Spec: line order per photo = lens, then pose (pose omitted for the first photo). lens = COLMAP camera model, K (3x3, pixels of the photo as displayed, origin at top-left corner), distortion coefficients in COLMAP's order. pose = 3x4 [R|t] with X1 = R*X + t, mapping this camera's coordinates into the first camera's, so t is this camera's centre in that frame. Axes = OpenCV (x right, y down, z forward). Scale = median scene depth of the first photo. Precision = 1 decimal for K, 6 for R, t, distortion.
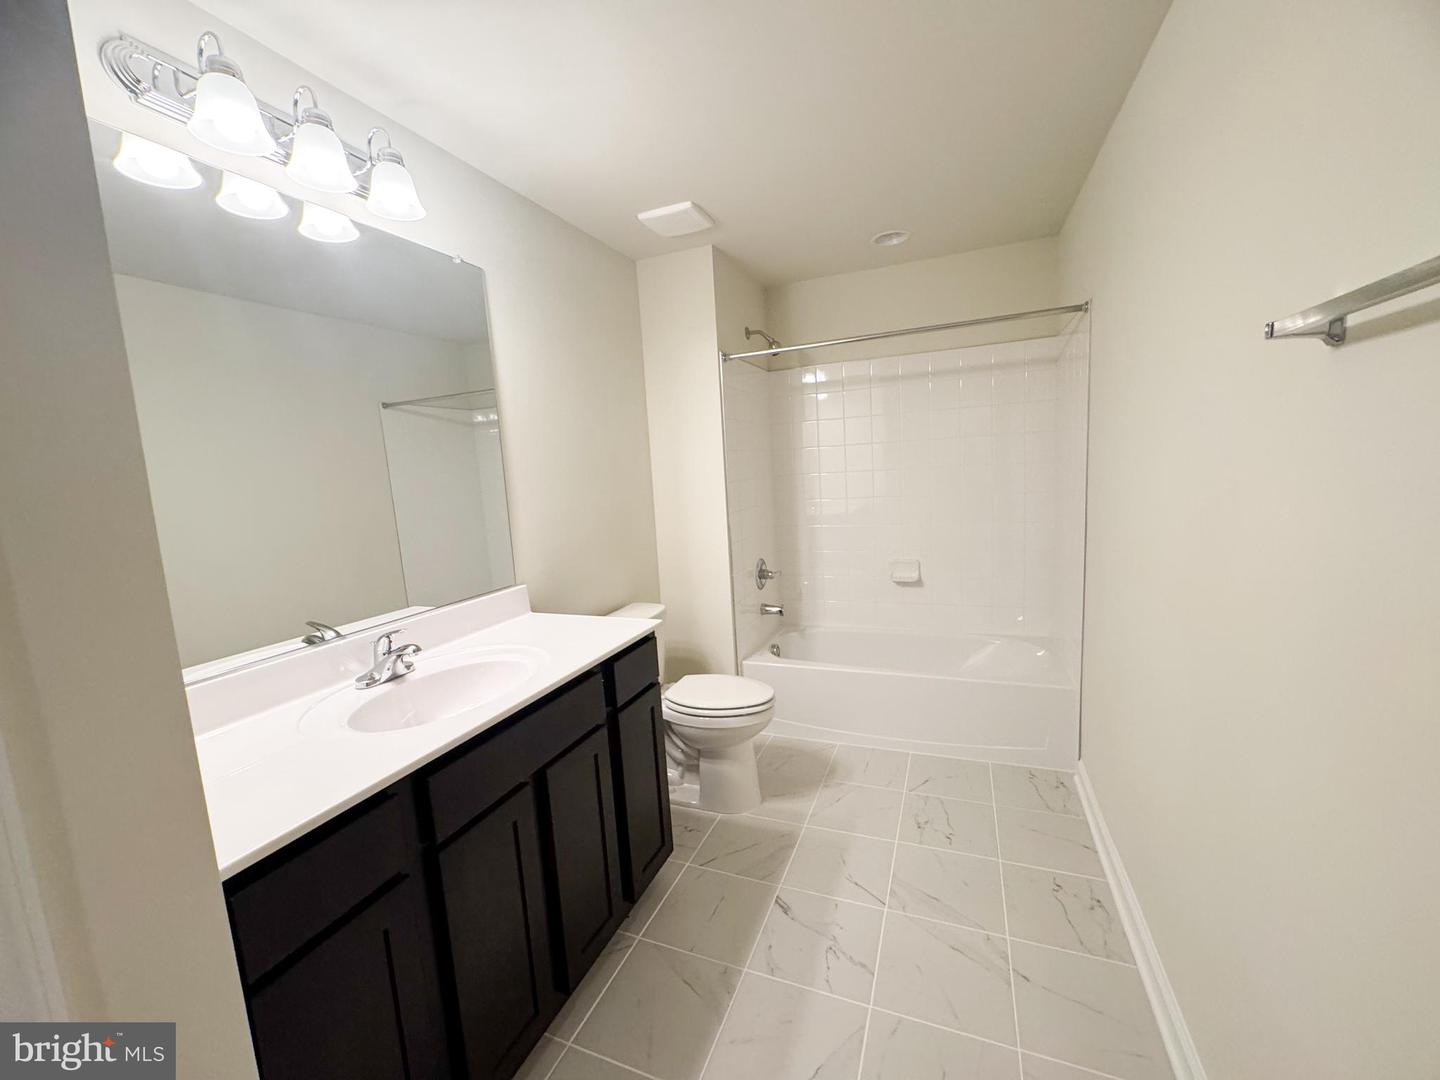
lens RADIAL K [[577.1, 0, 721.5], [0, 577.1, 534.6], [0, 0, 1]] dist [-0.001658, -0.000056]
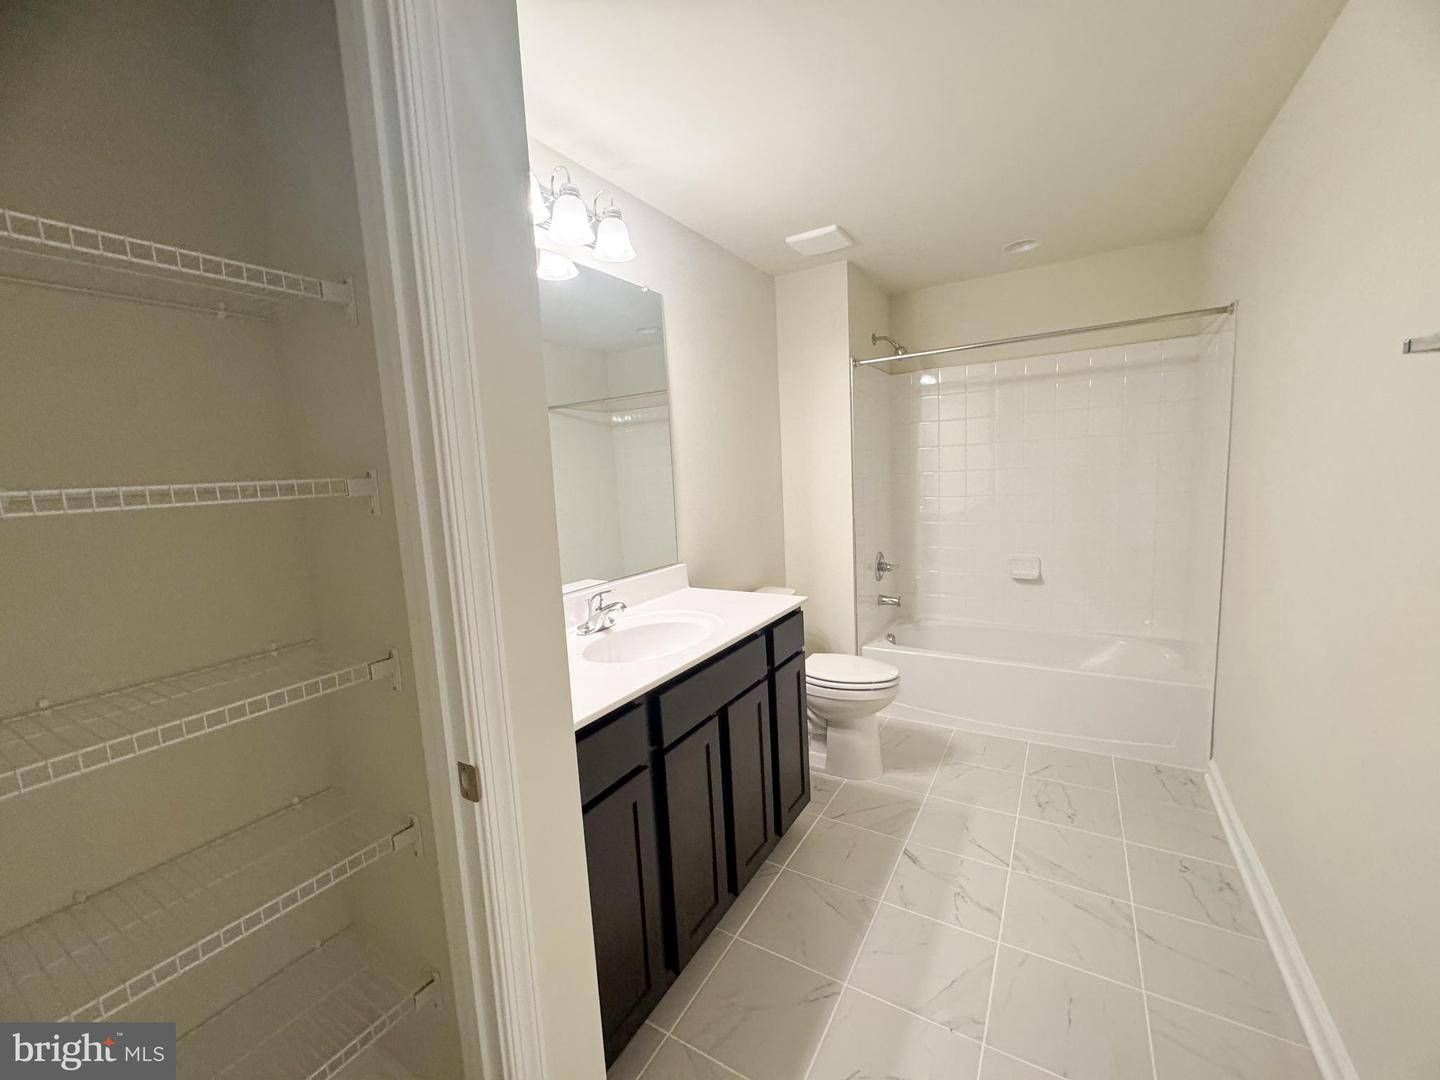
lens RADIAL K [[577.1, 0, 721.5], [0, 577.1, 534.6], [0, 0, 1]] dist [-0.001658, -0.000056]
pose [[0.987787, 0.027280, -0.153404, -0.085935], [-0.027159, 0.999627, 0.002884, 0.022467], [0.153425, 0.001318, 0.988159, -0.135575]]
